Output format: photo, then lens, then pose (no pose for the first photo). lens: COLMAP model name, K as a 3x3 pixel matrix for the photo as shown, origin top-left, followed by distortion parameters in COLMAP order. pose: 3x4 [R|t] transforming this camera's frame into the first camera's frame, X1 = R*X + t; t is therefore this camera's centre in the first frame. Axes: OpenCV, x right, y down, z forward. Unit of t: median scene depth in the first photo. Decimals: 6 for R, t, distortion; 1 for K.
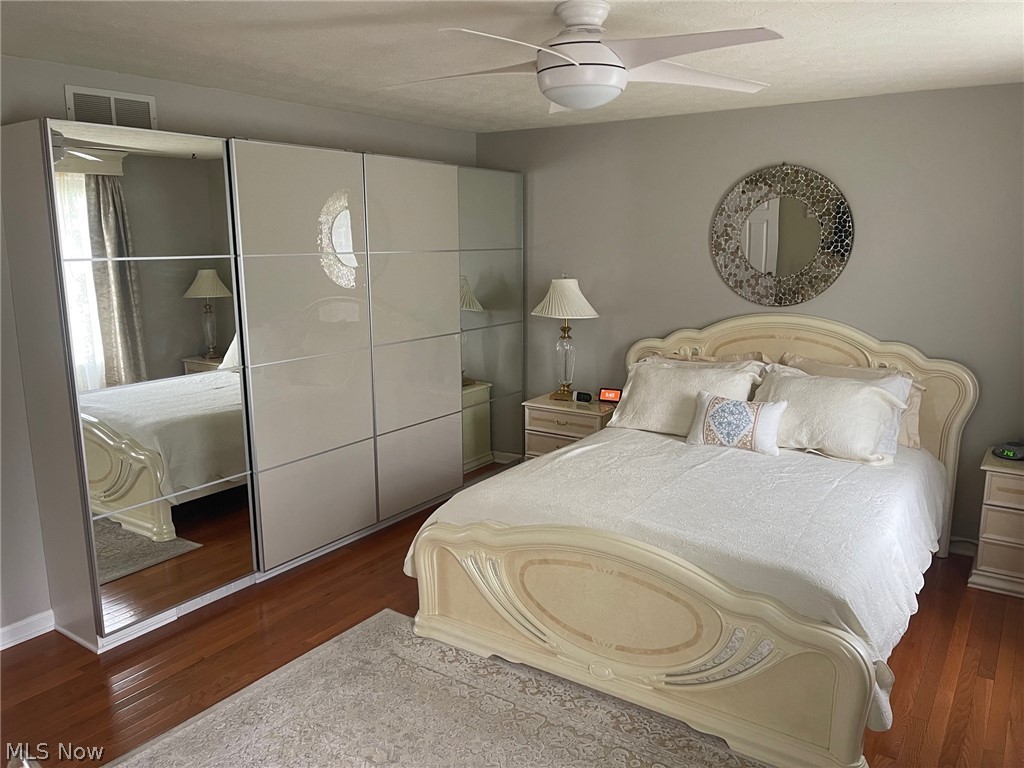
lens RADIAL K [[772.9, 0, 511.8], [0, 772.9, 382.9], [0, 0, 1]] dist [0.000360, -0.001037]
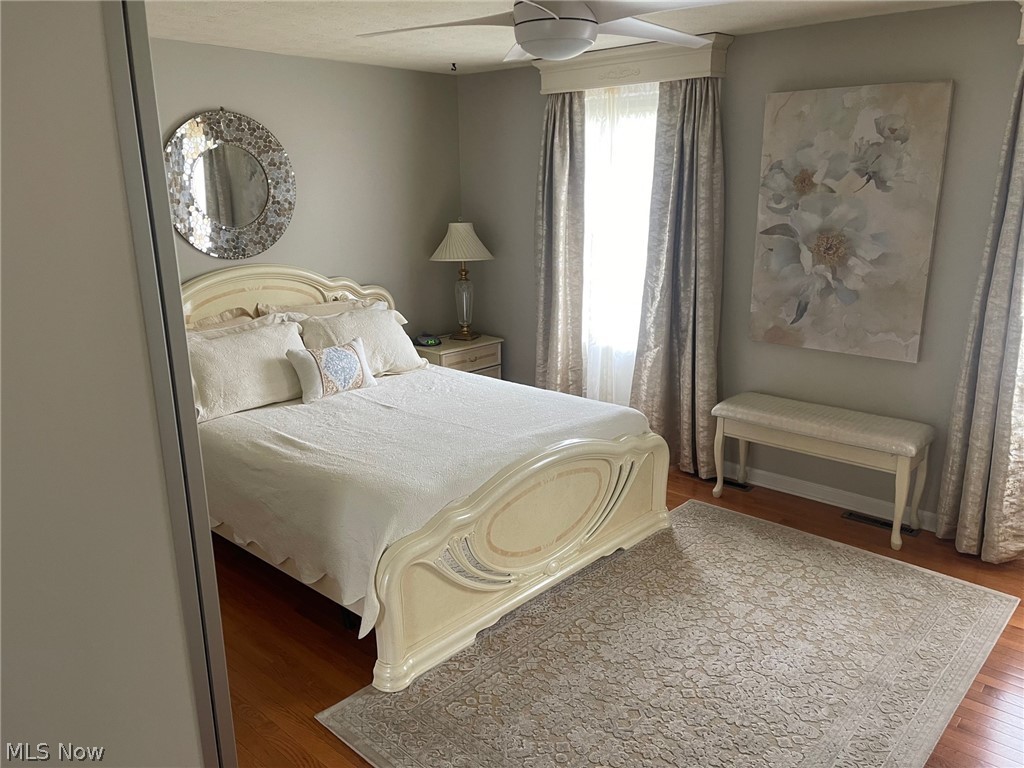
lens RADIAL K [[772.9, 0, 512.3], [0, 772.9, 384.5], [0, 0, 1]] dist [0.000360, -0.001037]
pose [[0.130384, -0.242436, 0.961366, -0.645230], [0.193072, 0.957289, 0.215222, -0.099444], [-0.972483, 0.157552, 0.171623, 0.574051]]
